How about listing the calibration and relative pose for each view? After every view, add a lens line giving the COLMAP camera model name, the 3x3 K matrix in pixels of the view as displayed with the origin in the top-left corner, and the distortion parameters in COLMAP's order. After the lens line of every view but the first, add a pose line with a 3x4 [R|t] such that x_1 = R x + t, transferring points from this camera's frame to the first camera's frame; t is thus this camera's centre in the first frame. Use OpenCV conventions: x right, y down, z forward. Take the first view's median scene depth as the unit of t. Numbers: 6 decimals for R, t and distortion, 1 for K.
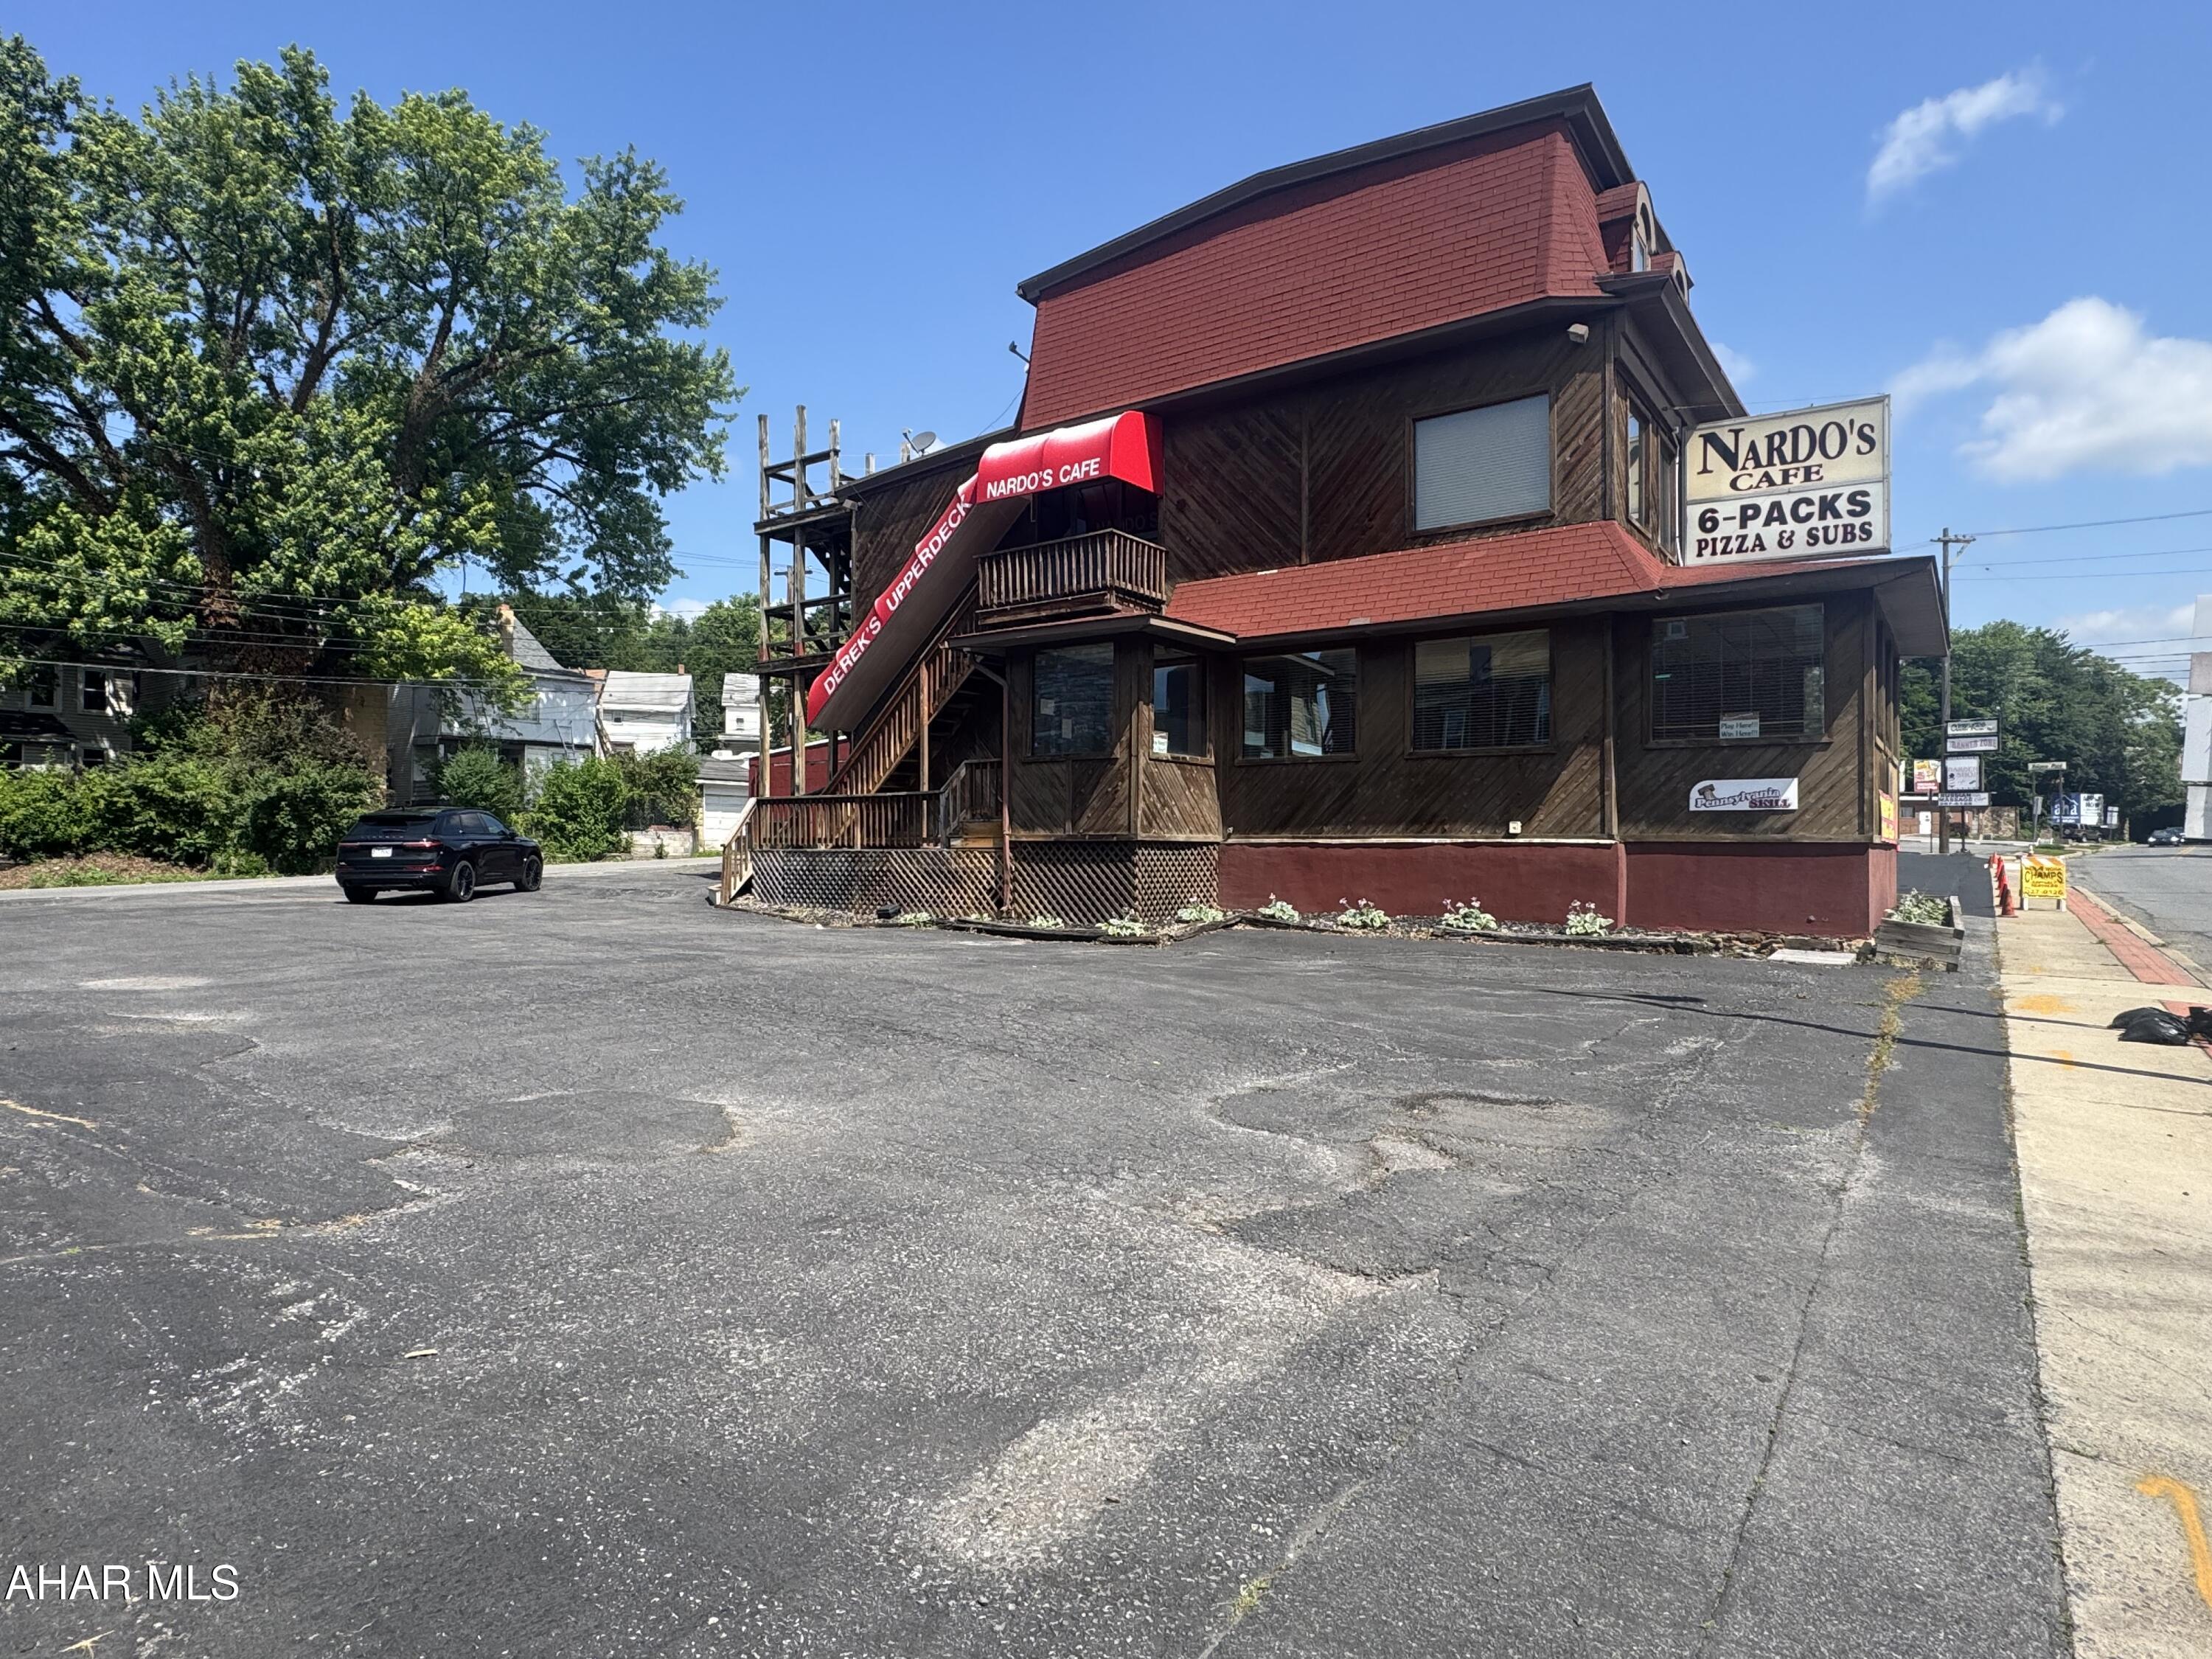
lens RADIAL K [[1202.4, 0, 1107.1], [0, 1202.4, 833.5], [0, 0, 1]] dist [-0.002428, -0.000075]
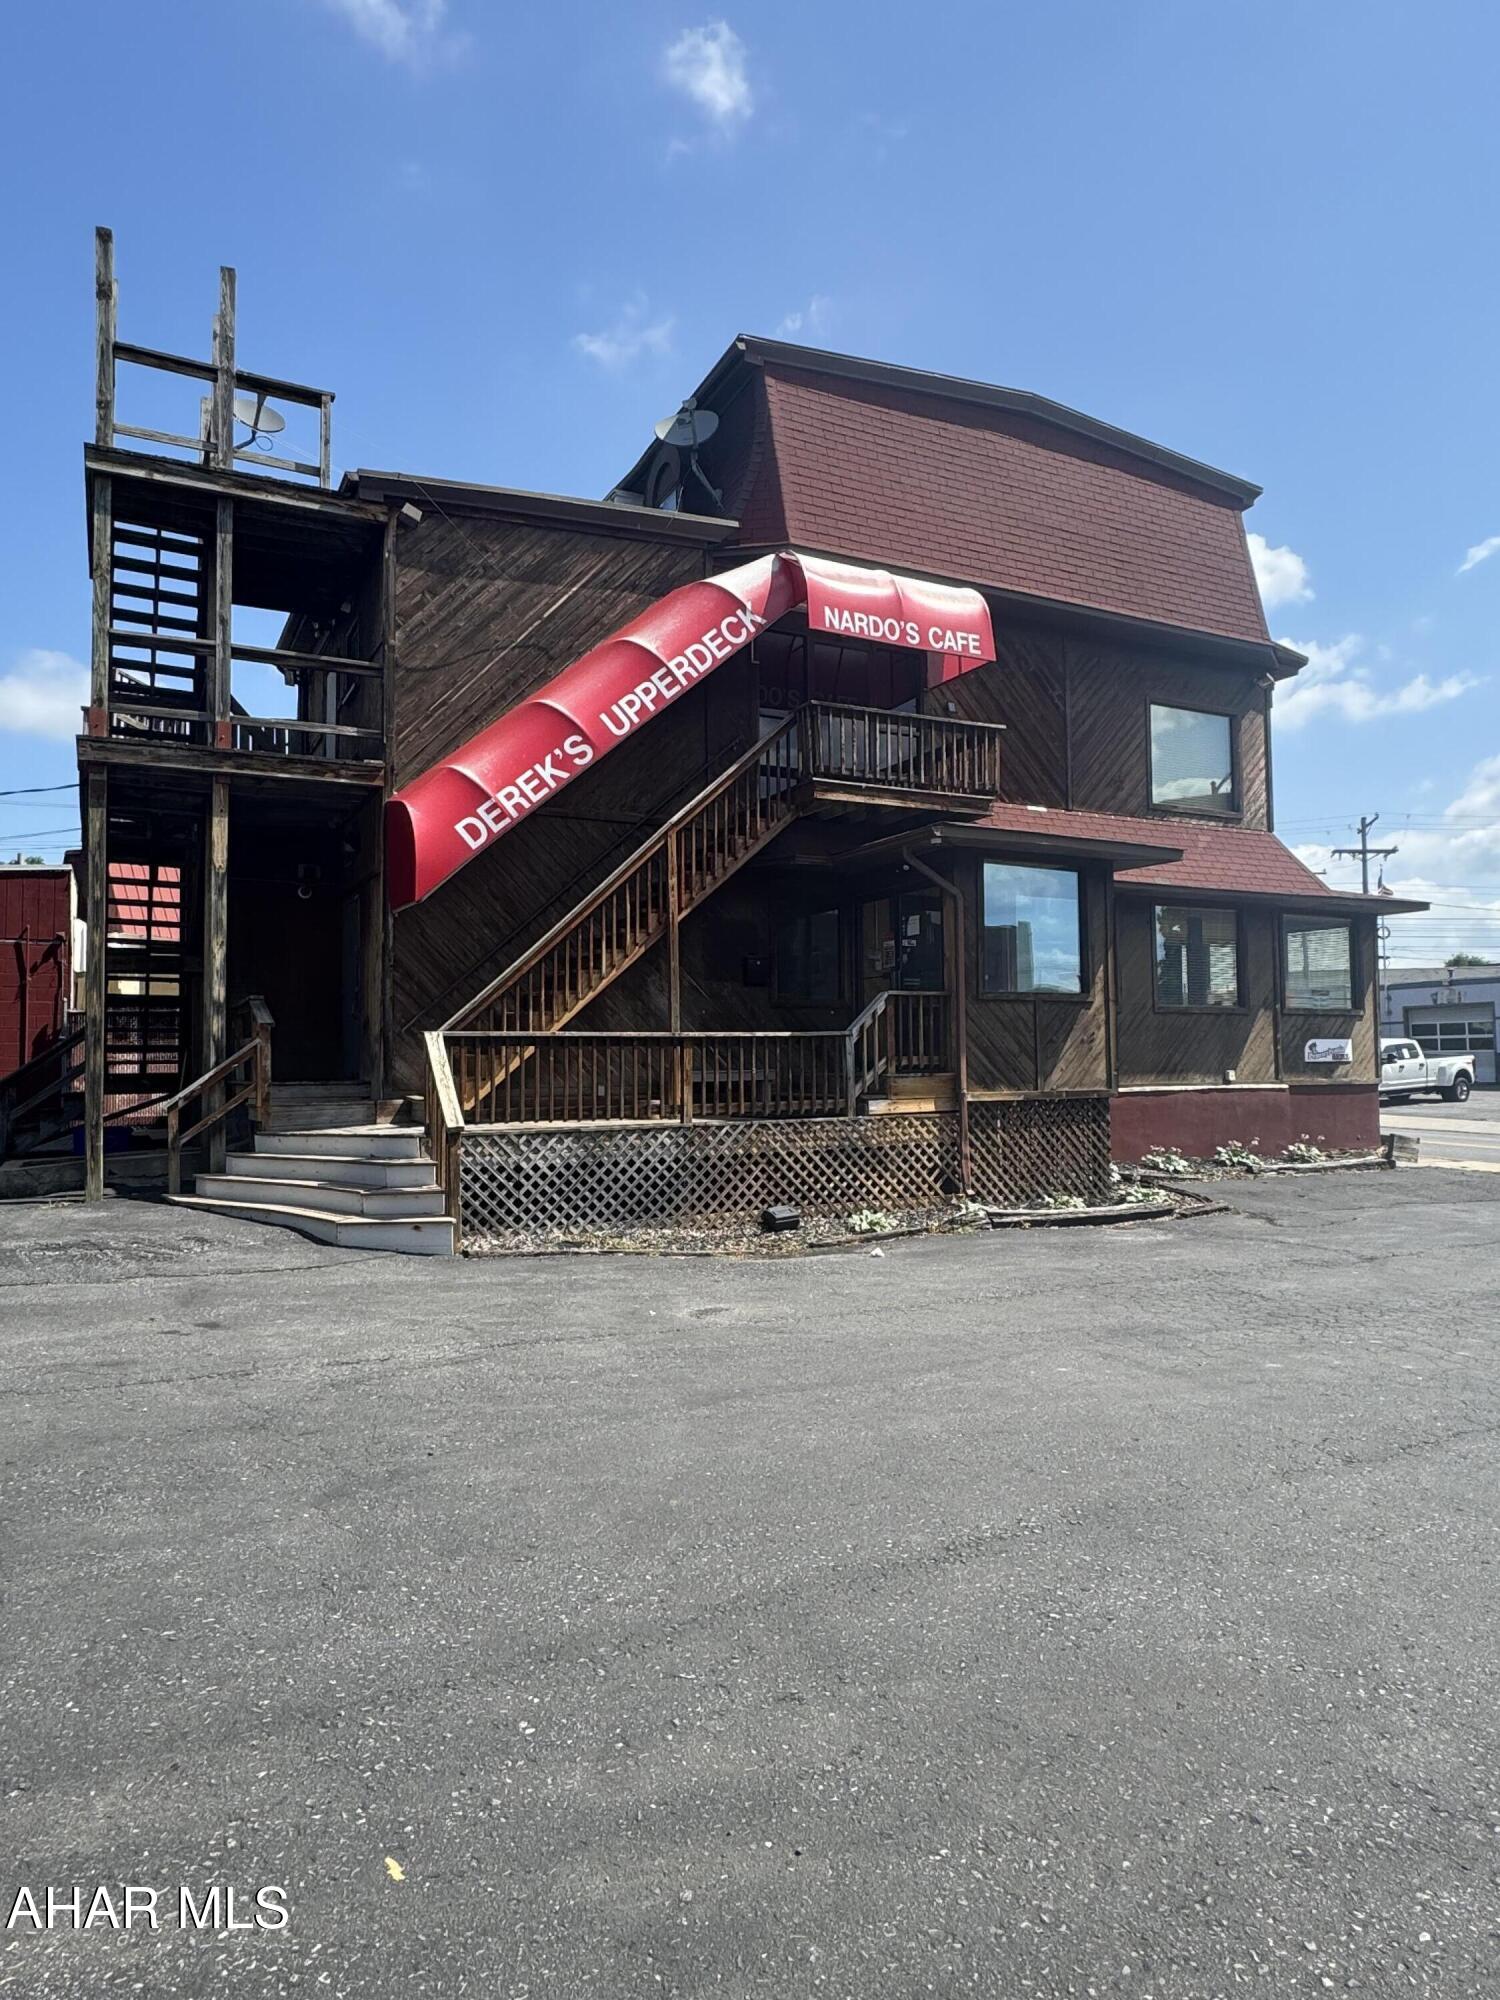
lens RADIAL K [[1255.2, 0, 749.5], [0, 1255.2, 996.2], [0, 0, 1]] dist [0.001660, 0.000041]
pose [[0.443078, 0.042499, 0.895475, -0.858112], [0.008474, 0.998633, -0.051587, -0.020650], [-0.896443, 0.030446, 0.442112, 0.781577]]
